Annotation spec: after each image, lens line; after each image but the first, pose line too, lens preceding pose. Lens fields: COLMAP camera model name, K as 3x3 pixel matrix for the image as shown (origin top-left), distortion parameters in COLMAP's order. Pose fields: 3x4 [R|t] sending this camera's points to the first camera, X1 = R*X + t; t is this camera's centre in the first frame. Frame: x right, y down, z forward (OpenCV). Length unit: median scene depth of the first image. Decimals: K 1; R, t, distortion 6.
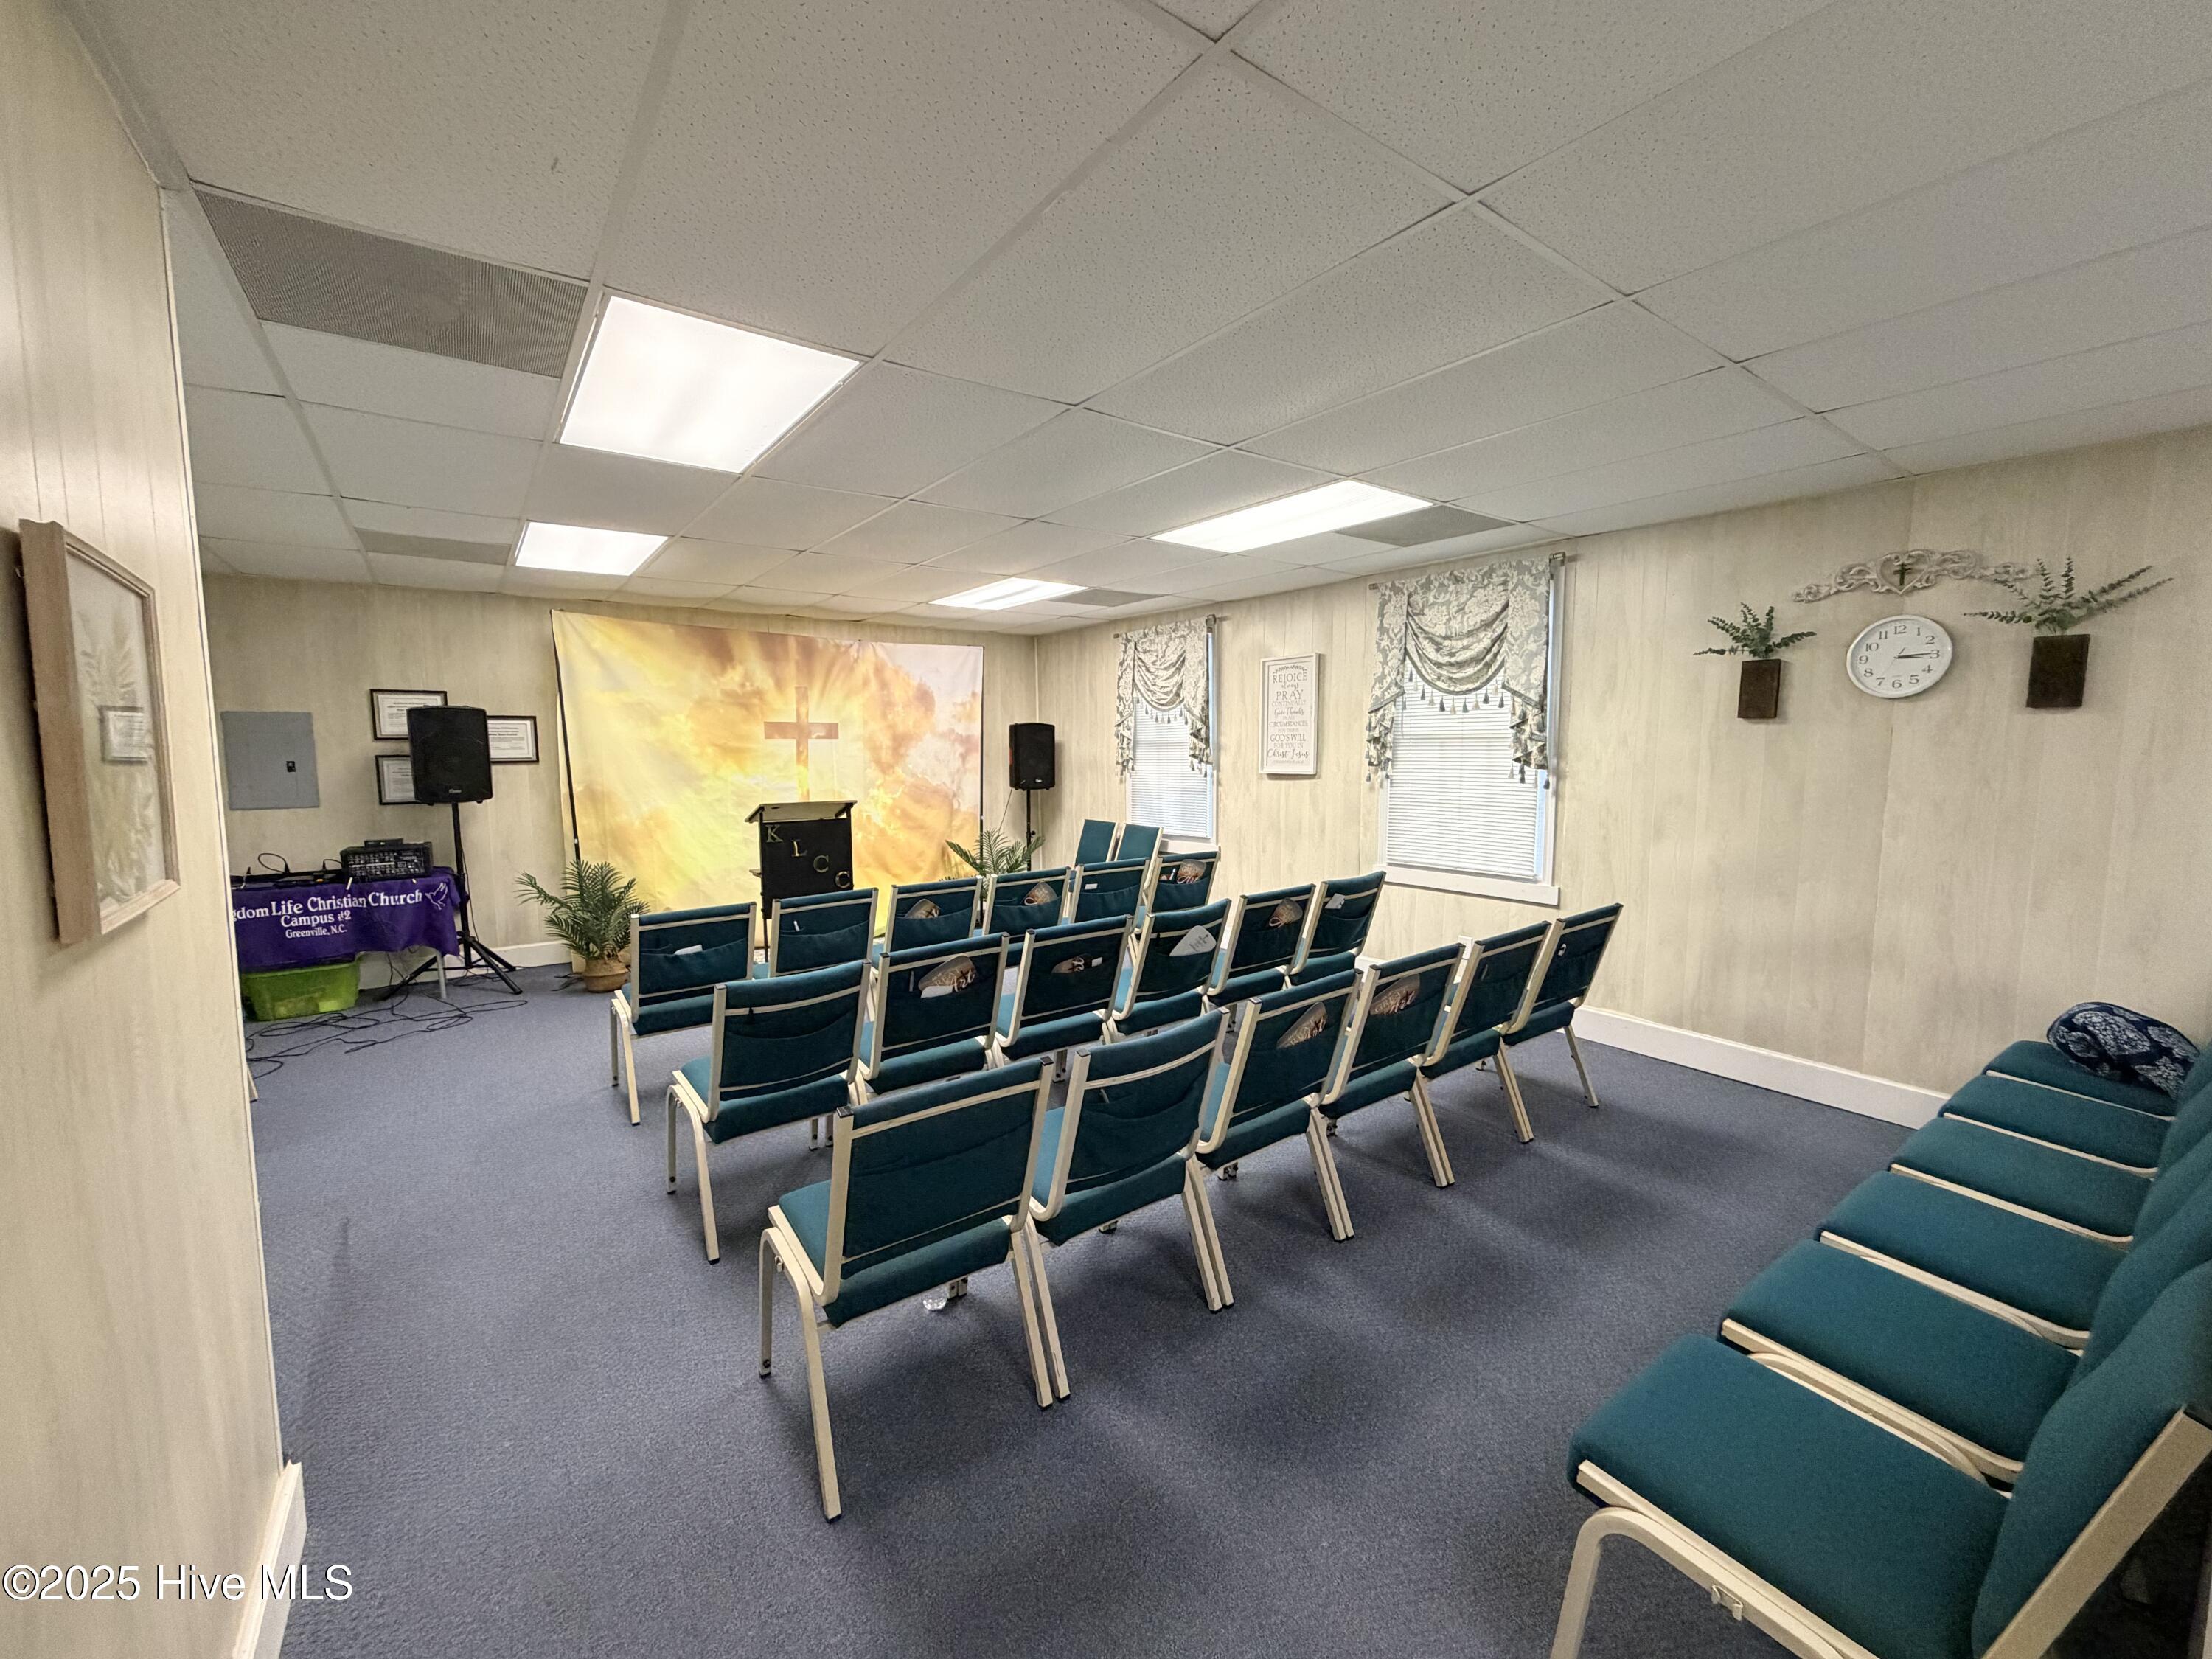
lens RADIAL K [[885.6, 0, 1100.3], [0, 885.6, 829.3], [0, 0, 1]] dist [-0.000398, -0.000501]
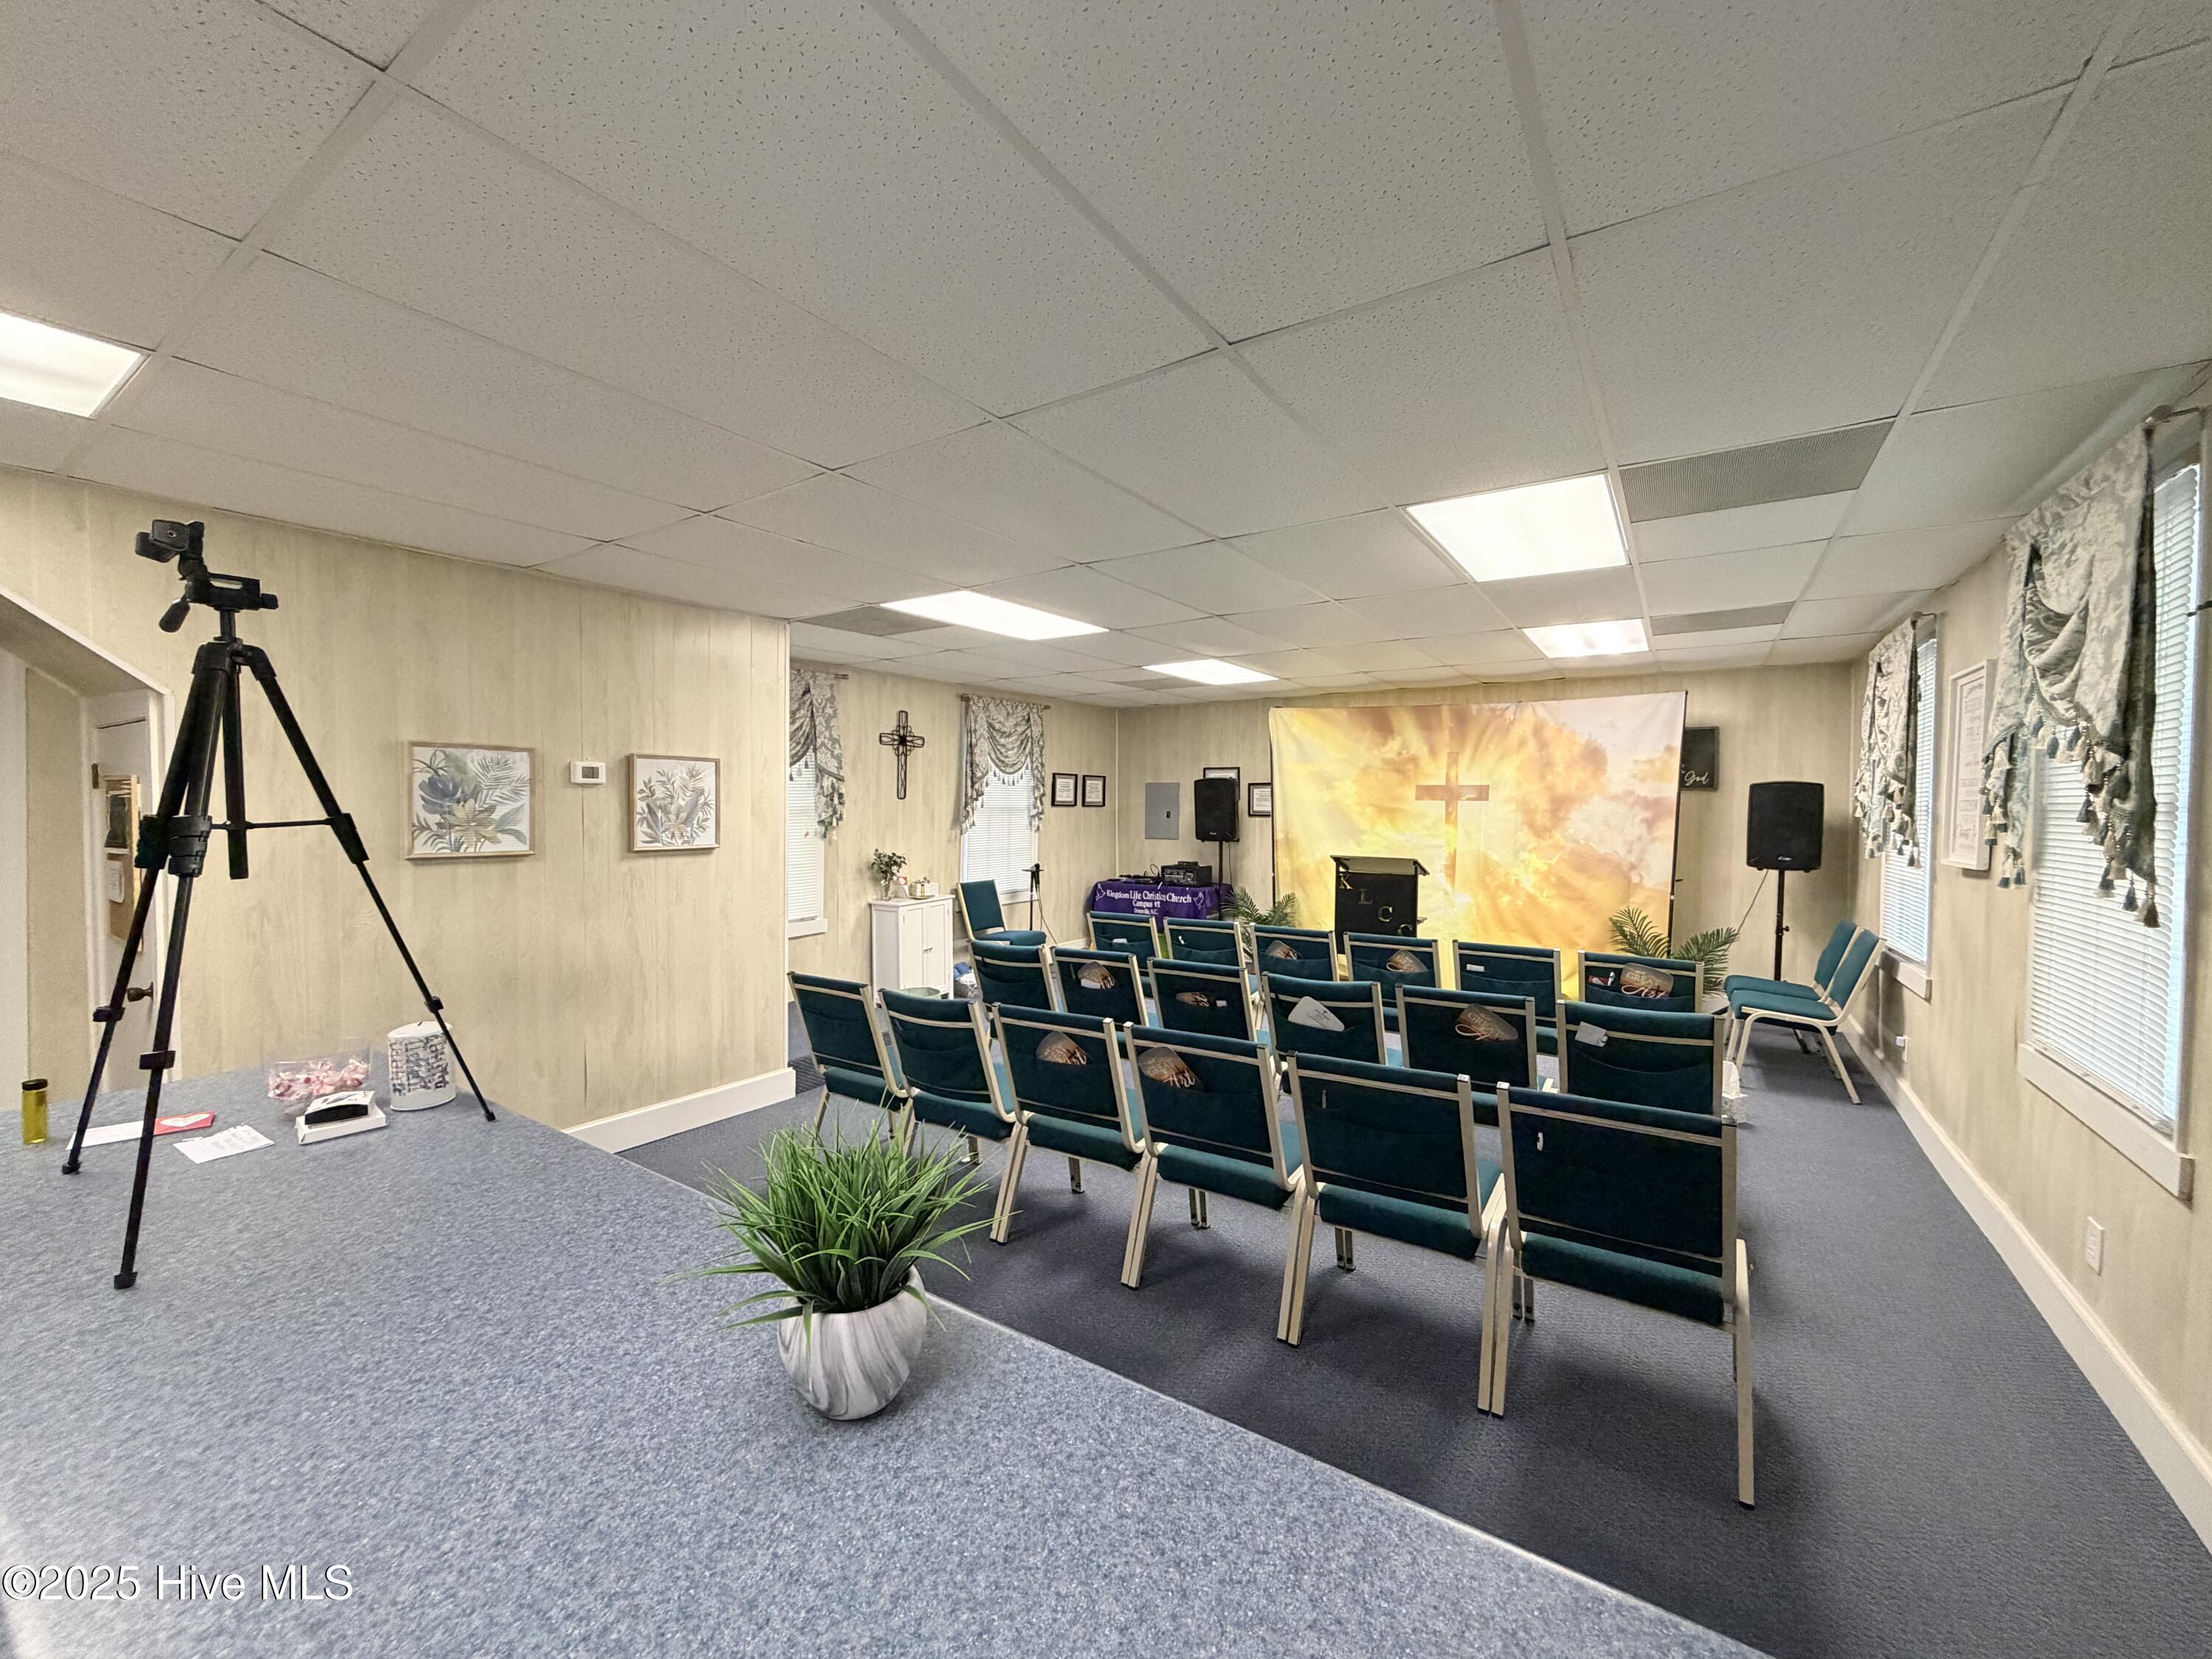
lens RADIAL K [[885.6, 0, 1099.5], [0, 885.6, 830.0], [0, 0, 1]] dist [-0.000398, -0.000501]
pose [[0.343019, 0.038737, -0.938529, 0.469052], [-0.099603, 0.995016, 0.004665, -0.027191], [0.934033, 0.091881, 0.345168, 0.219421]]
